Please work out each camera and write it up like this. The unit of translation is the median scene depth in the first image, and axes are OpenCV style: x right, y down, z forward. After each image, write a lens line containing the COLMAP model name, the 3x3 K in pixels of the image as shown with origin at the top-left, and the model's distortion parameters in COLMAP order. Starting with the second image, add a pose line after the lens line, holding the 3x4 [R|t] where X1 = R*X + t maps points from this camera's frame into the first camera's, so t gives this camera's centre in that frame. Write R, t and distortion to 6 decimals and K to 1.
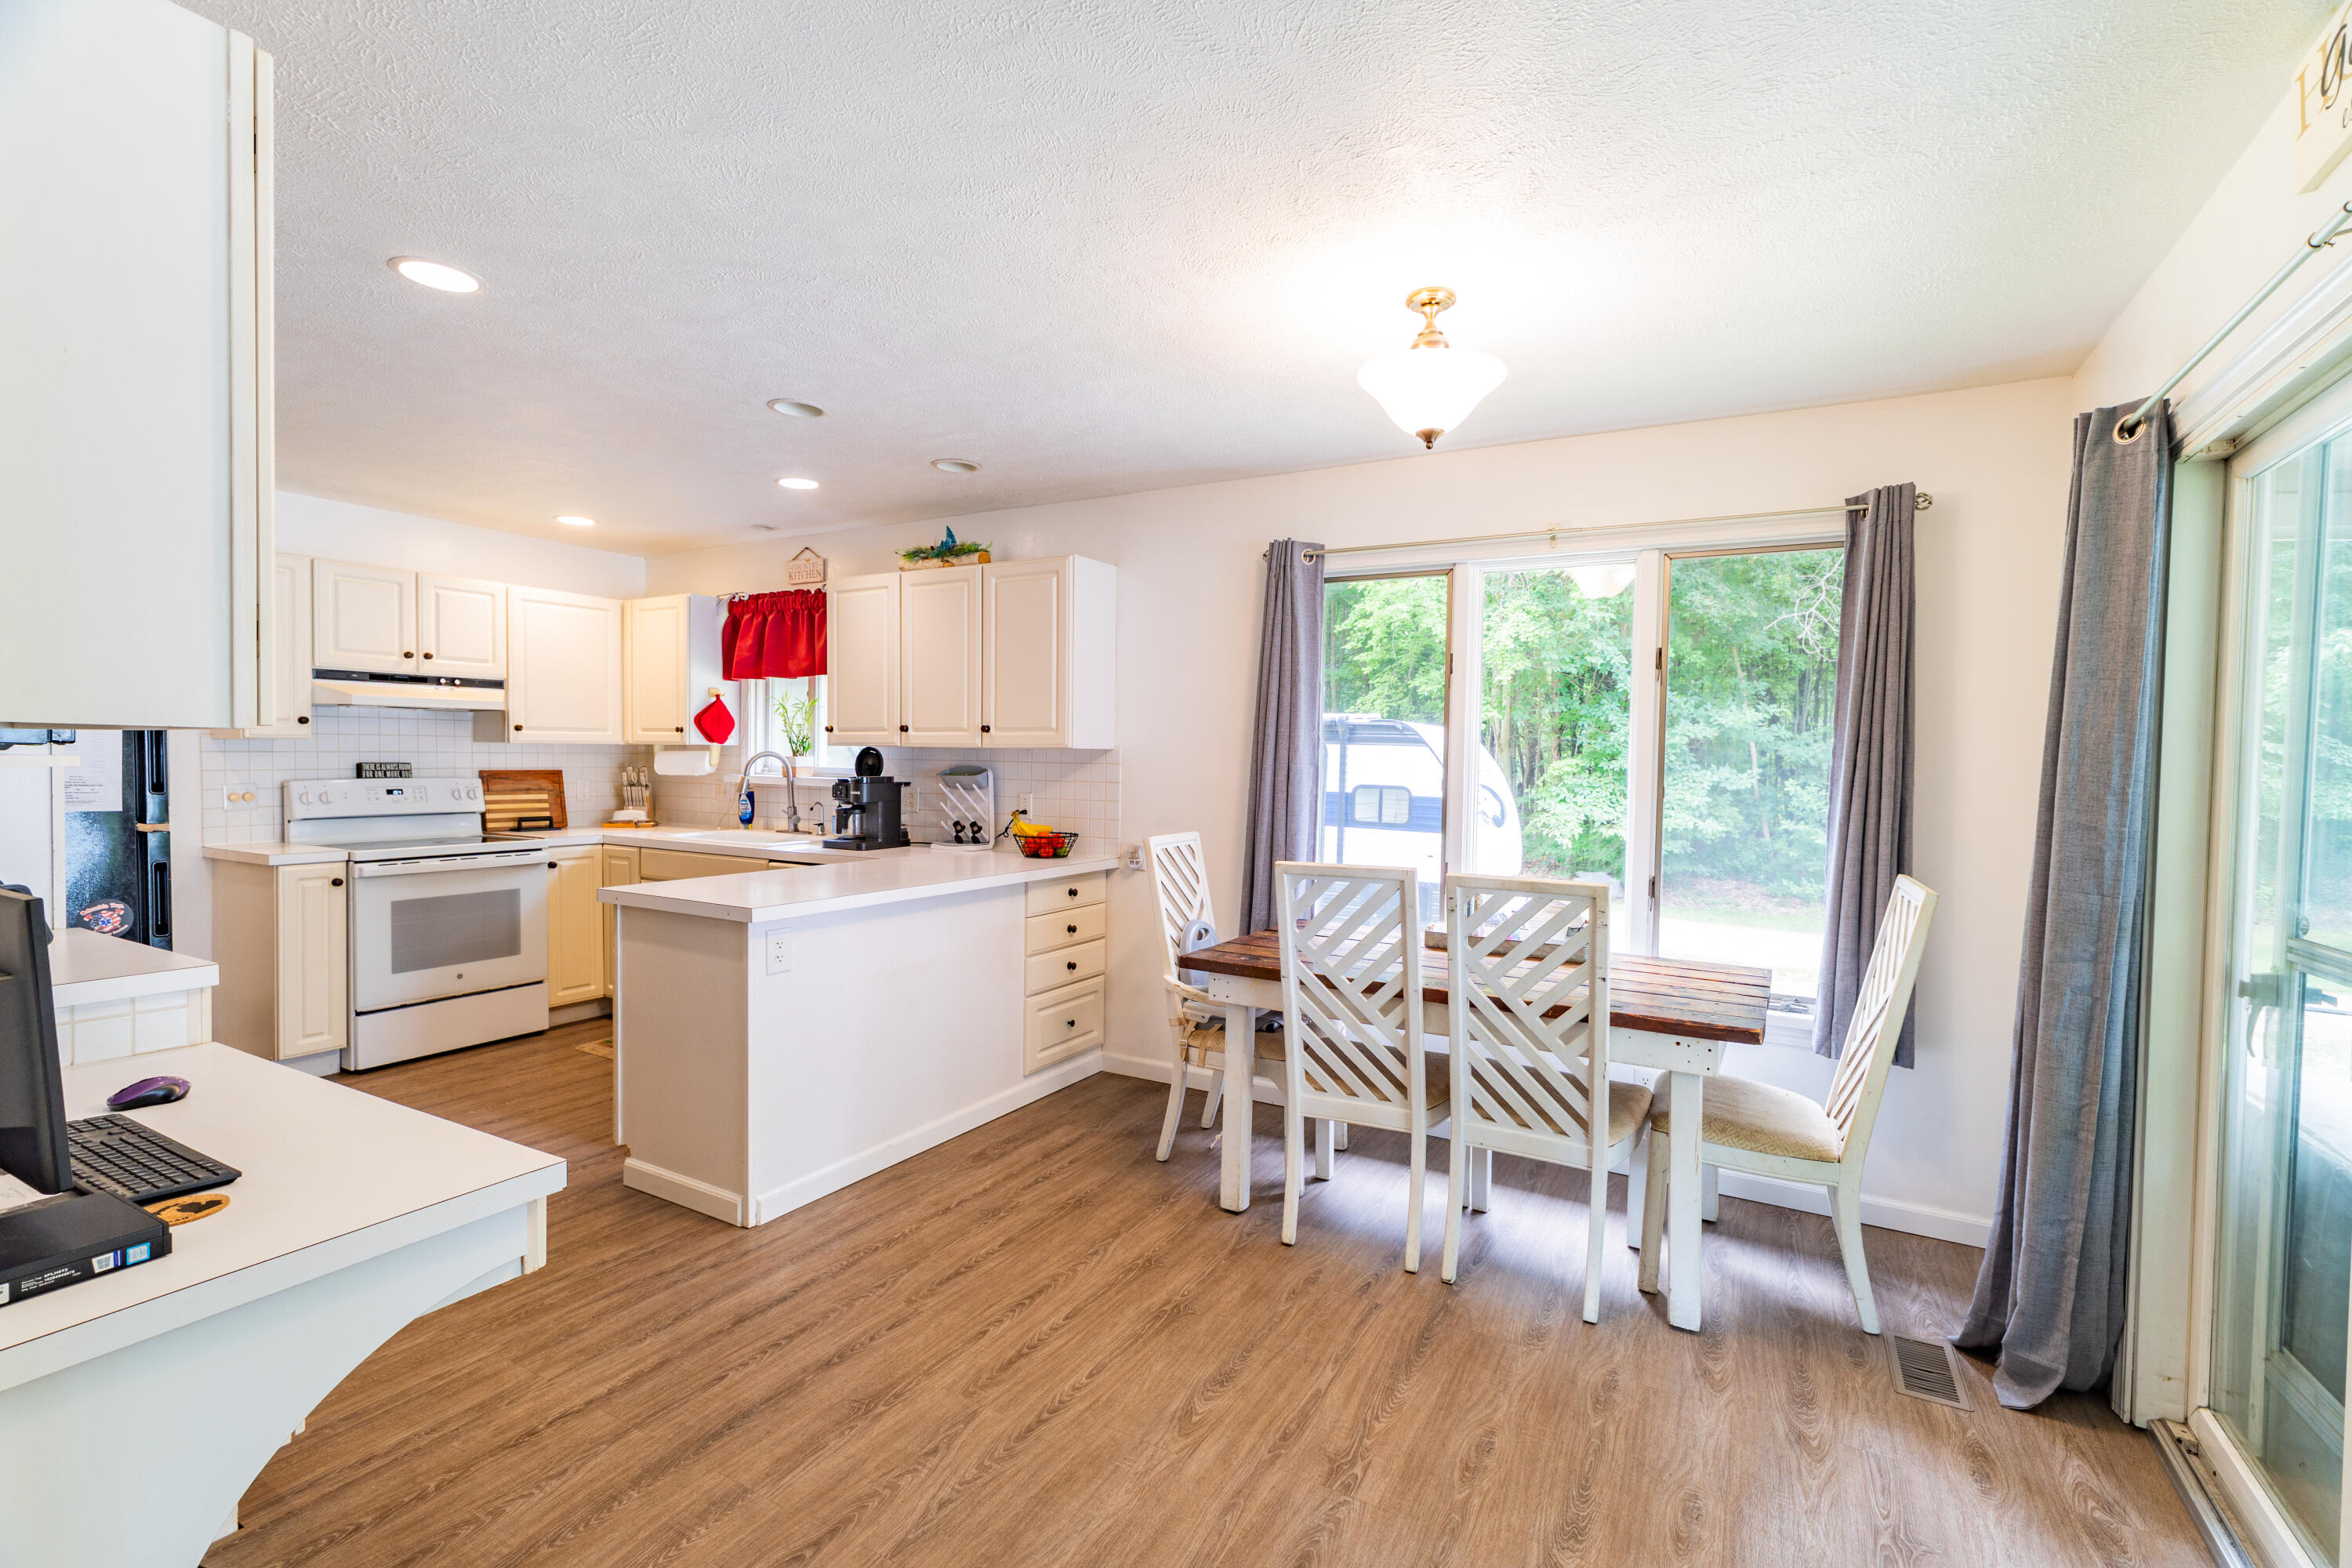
lens RADIAL K [[1050.6, 0, 1179.7], [0, 1050.6, 782.9], [0, 0, 1]] dist [0.001737, 0.006262]
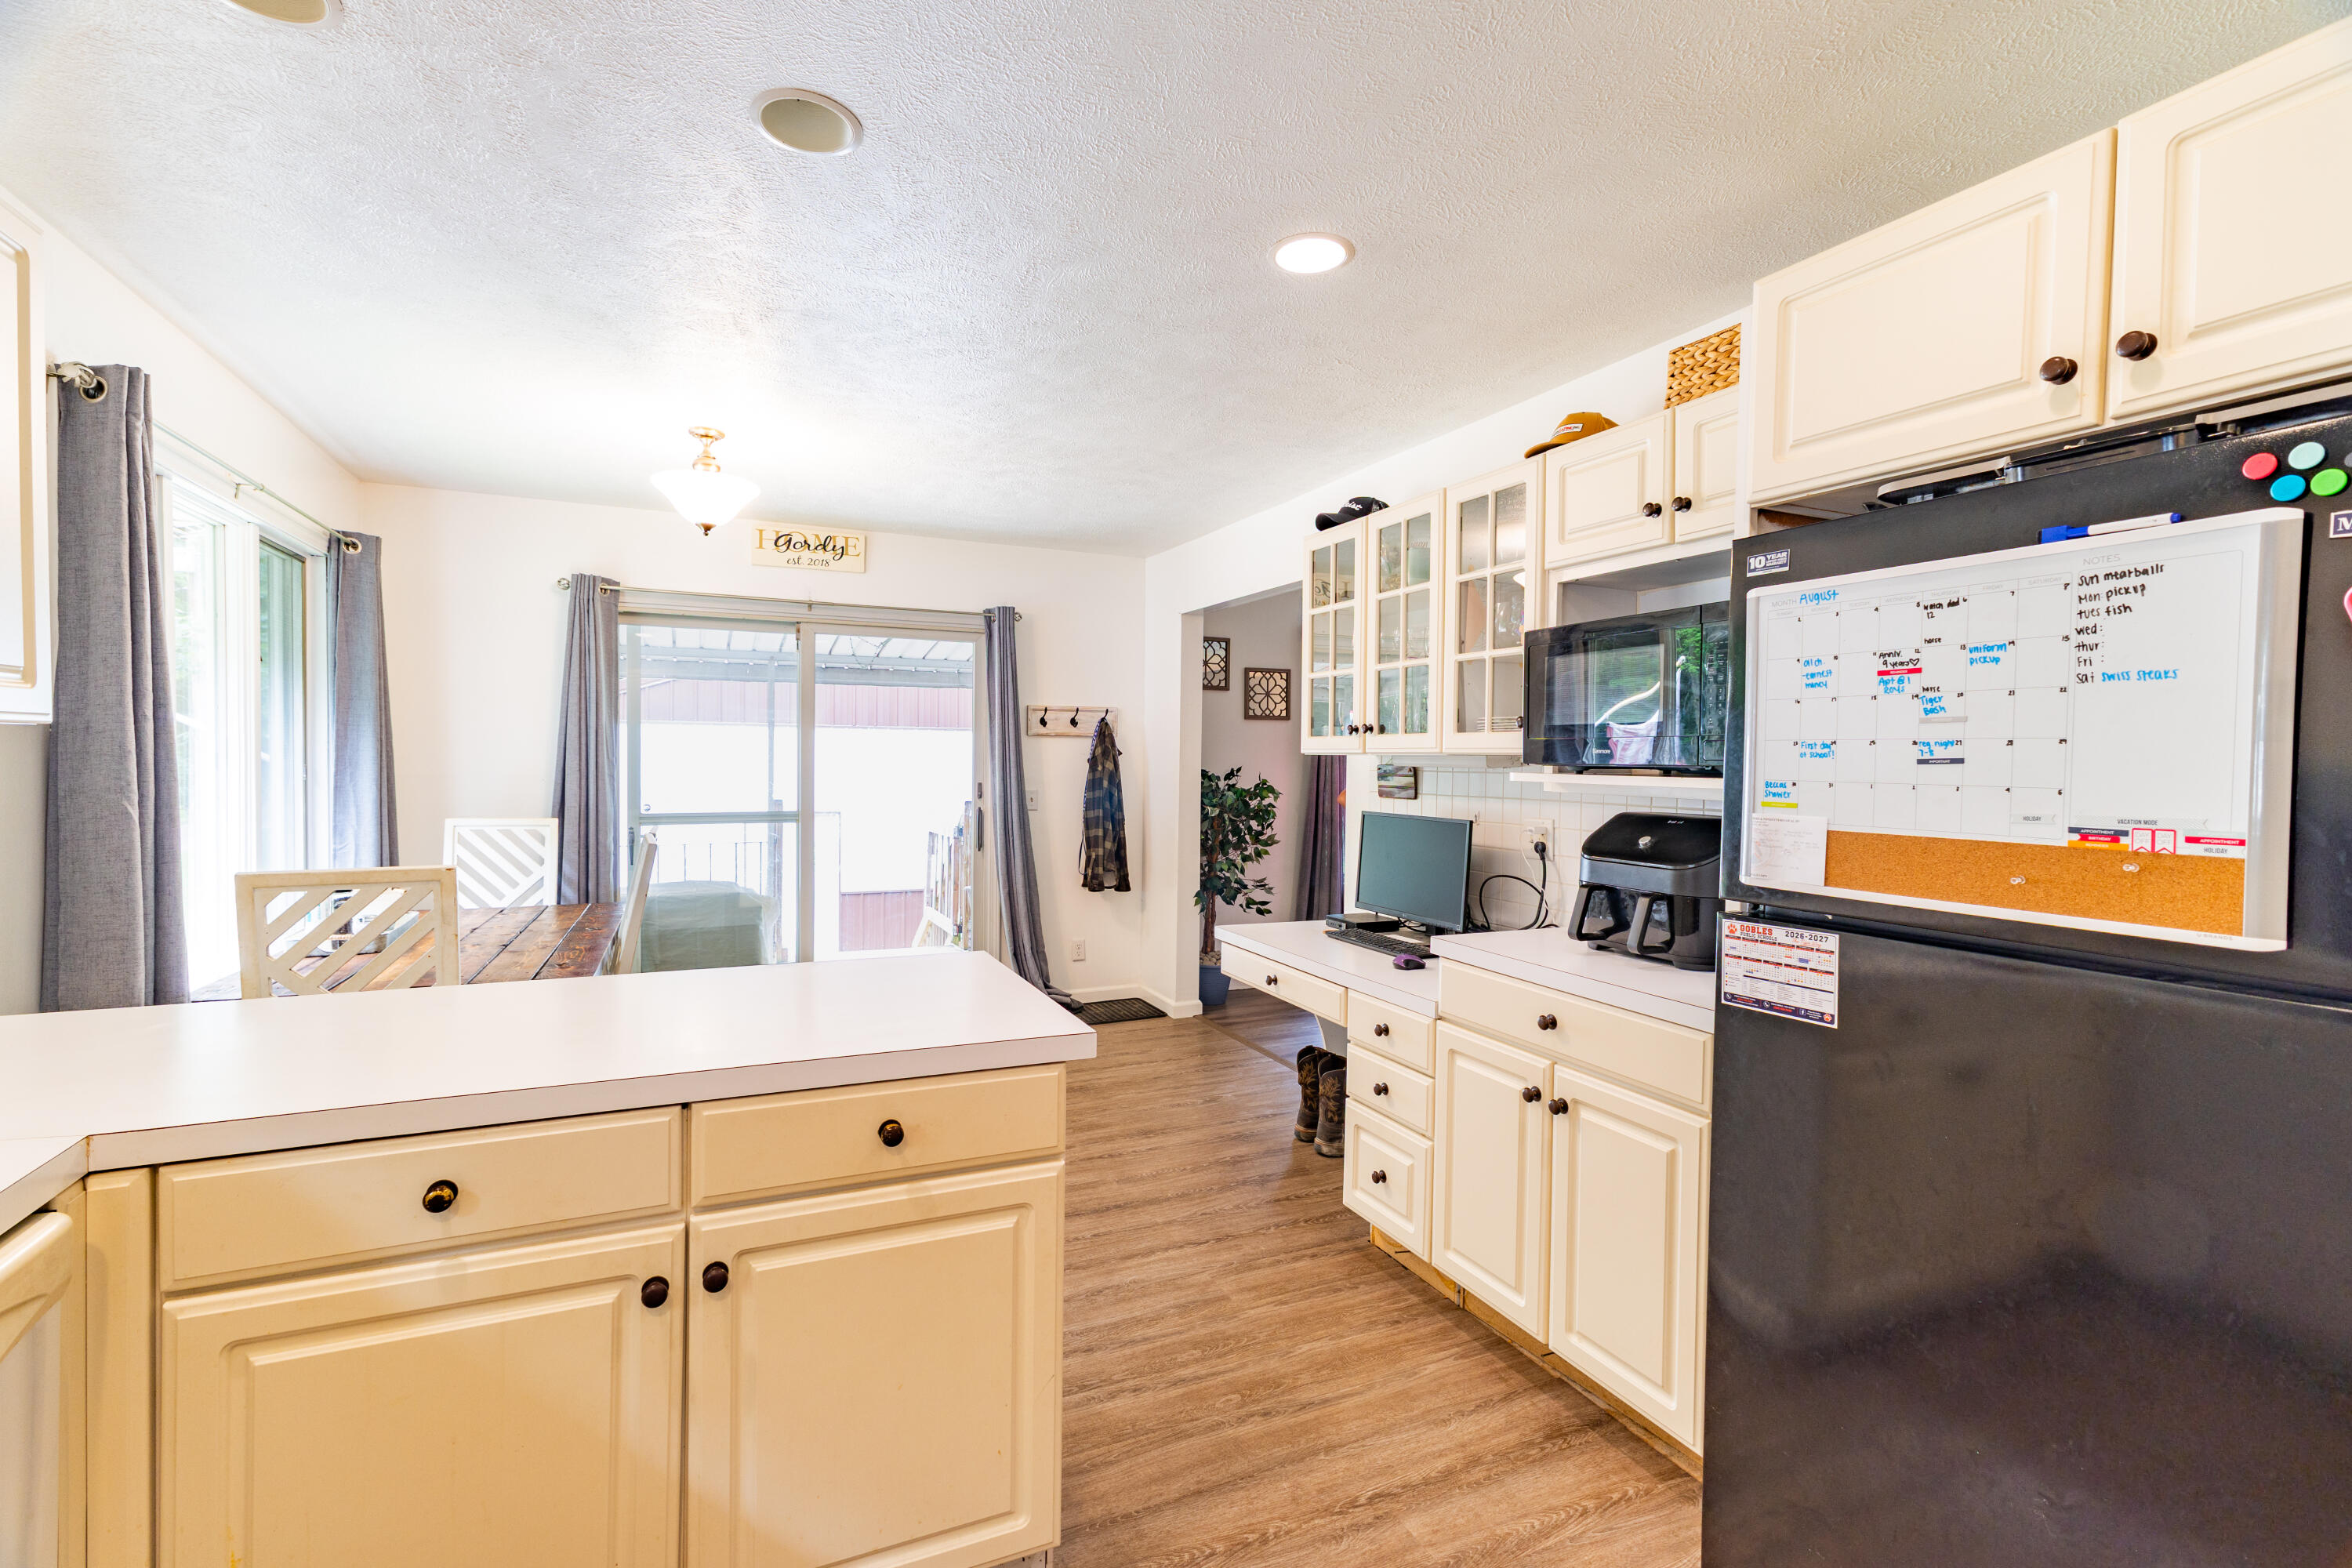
lens RADIAL K [[1050.6, 0, 1179.7], [0, 1050.6, 782.9], [0, 0, 1]] dist [0.001737, 0.006262]
pose [[-0.817195, -0.039201, 0.575027, -0.579918], [-0.009599, 0.998472, 0.054428, -0.031228], [-0.576281, 0.038958, -0.816322, 0.920952]]
